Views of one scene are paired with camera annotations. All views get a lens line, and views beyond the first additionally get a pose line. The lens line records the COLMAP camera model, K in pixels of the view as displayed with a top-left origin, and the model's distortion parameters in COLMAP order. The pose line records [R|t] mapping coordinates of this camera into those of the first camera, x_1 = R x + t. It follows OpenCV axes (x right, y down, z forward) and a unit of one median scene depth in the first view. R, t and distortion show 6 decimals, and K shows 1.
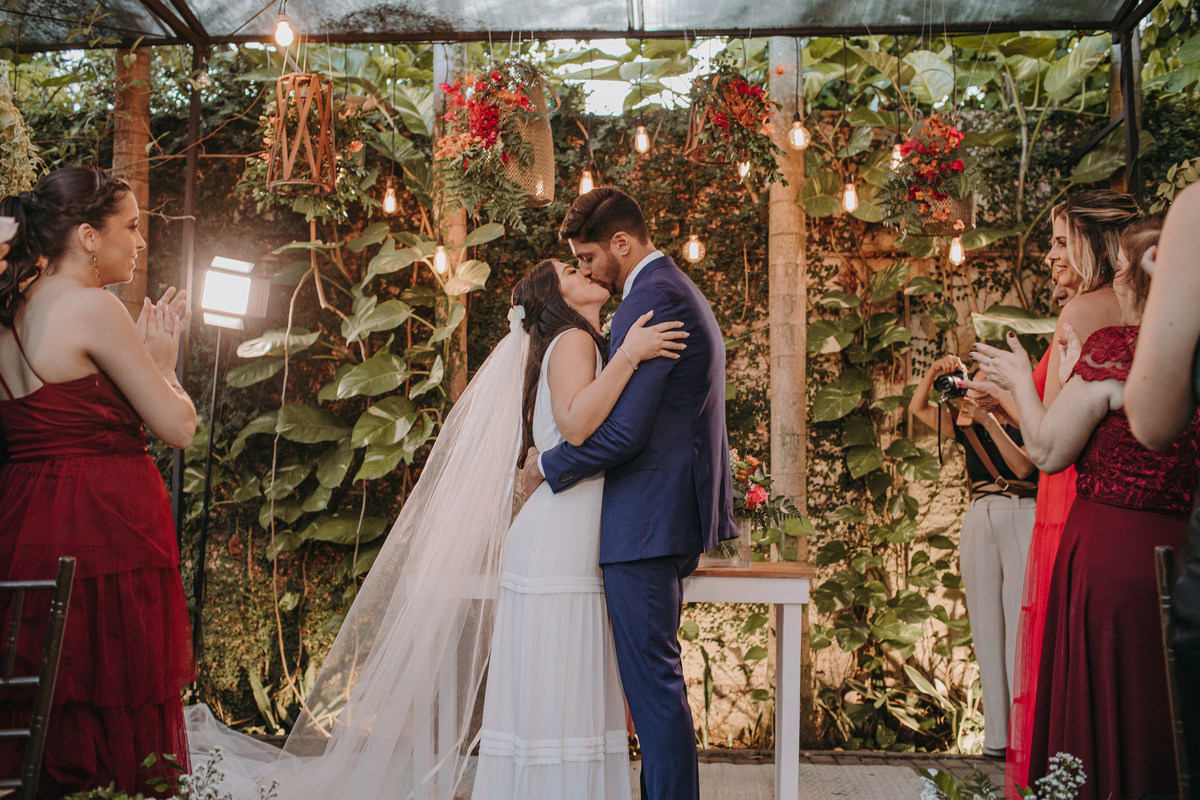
lens RADIAL K [[1690.6, 0, 548.1], [0, 1690.6, 382.8], [0, 0, 1]] dist [-0.088832, 0.022053]
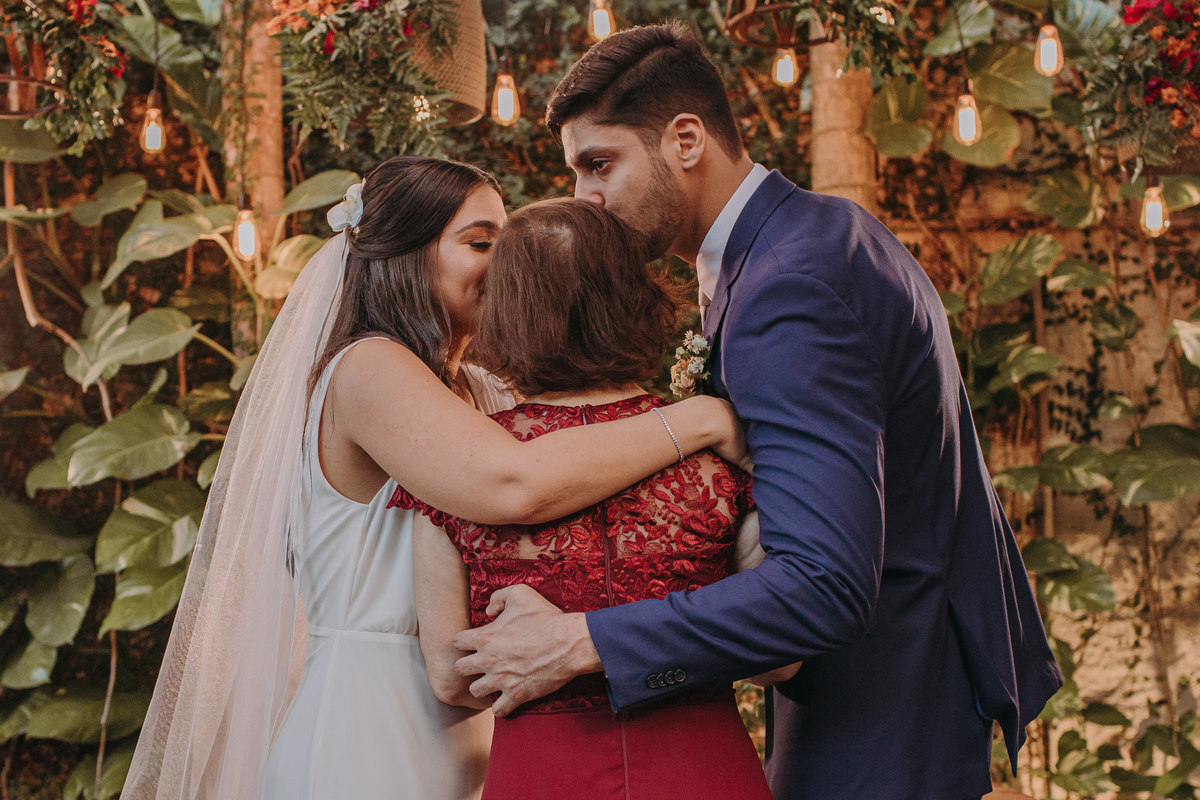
lens RADIAL K [[2231.2, 0, 357.9], [0, 2231.2, 526.2], [0, 0, 1]] dist [-0.094401, 0.150270]
pose [[0.997482, -0.017726, 0.068662, -0.077104], [0.015773, 0.999458, 0.028889, 0.002857], [-0.069137, -0.027733, 0.997222, 0.250143]]
